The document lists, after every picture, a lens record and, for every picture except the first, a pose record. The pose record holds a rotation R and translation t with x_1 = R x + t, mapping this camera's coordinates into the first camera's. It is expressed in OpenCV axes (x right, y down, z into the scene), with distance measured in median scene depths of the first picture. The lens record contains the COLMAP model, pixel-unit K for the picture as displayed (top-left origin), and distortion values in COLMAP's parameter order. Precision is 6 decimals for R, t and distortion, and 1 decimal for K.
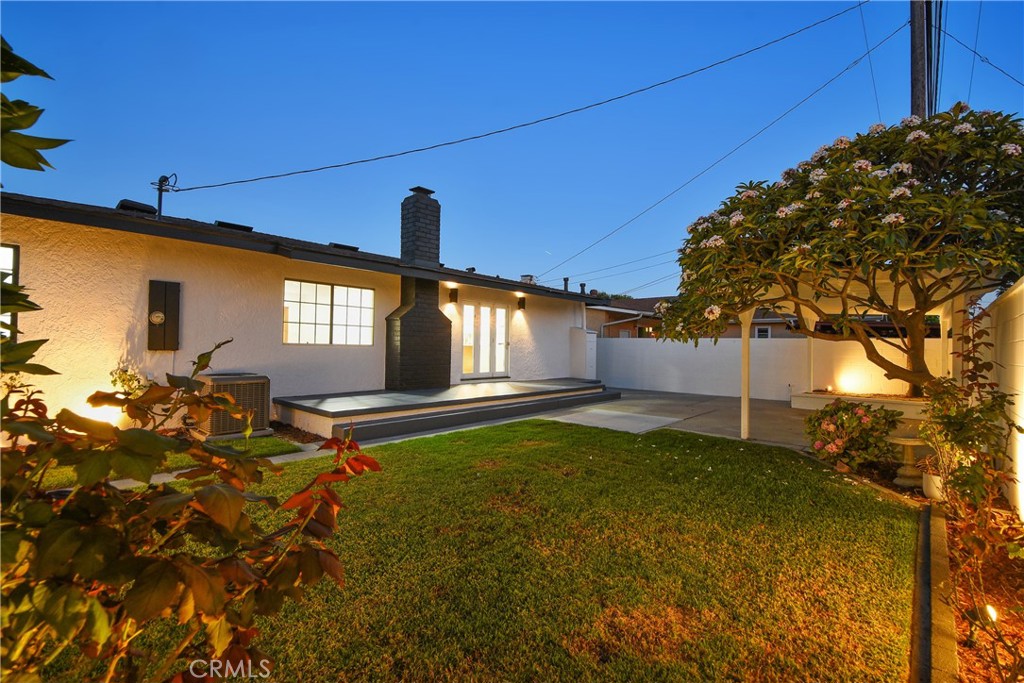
lens RADIAL K [[459.4, 0, 516.2], [0, 459.4, 341.9], [0, 0, 1]] dist [-0.003334, -0.006272]
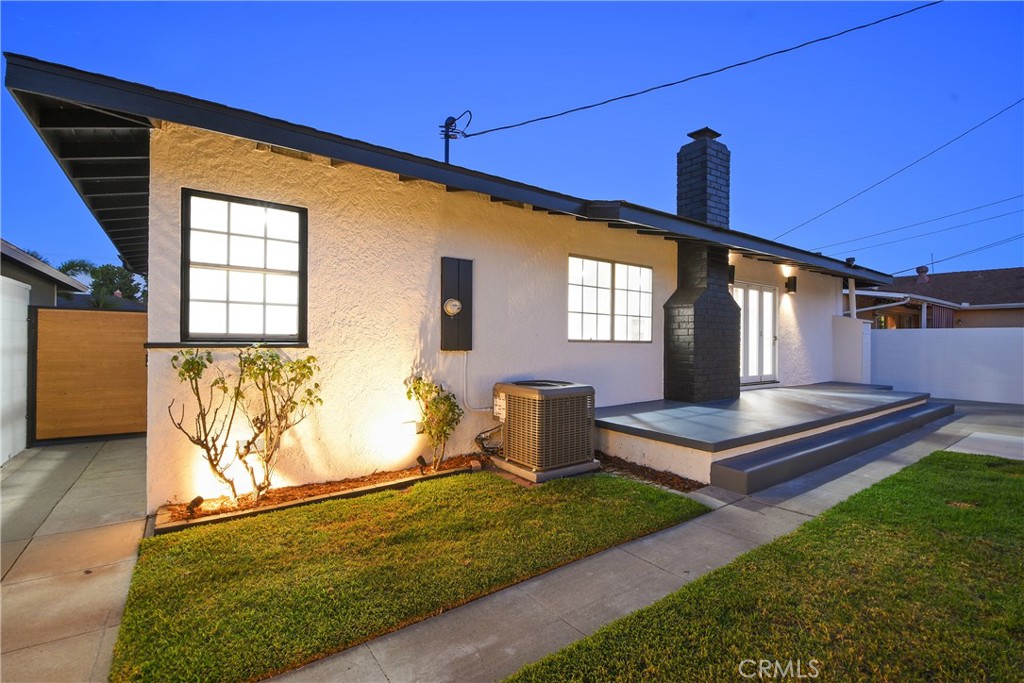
lens RADIAL K [[459.4, 0, 507.4], [0, 459.4, 343.2], [0, 0, 1]] dist [-0.003334, -0.006272]
pose [[0.975588, -0.009268, -0.219412, -0.378195], [0.011673, 0.999885, 0.009667, 0.000095], [0.219297, -0.011992, 0.975585, 0.206853]]
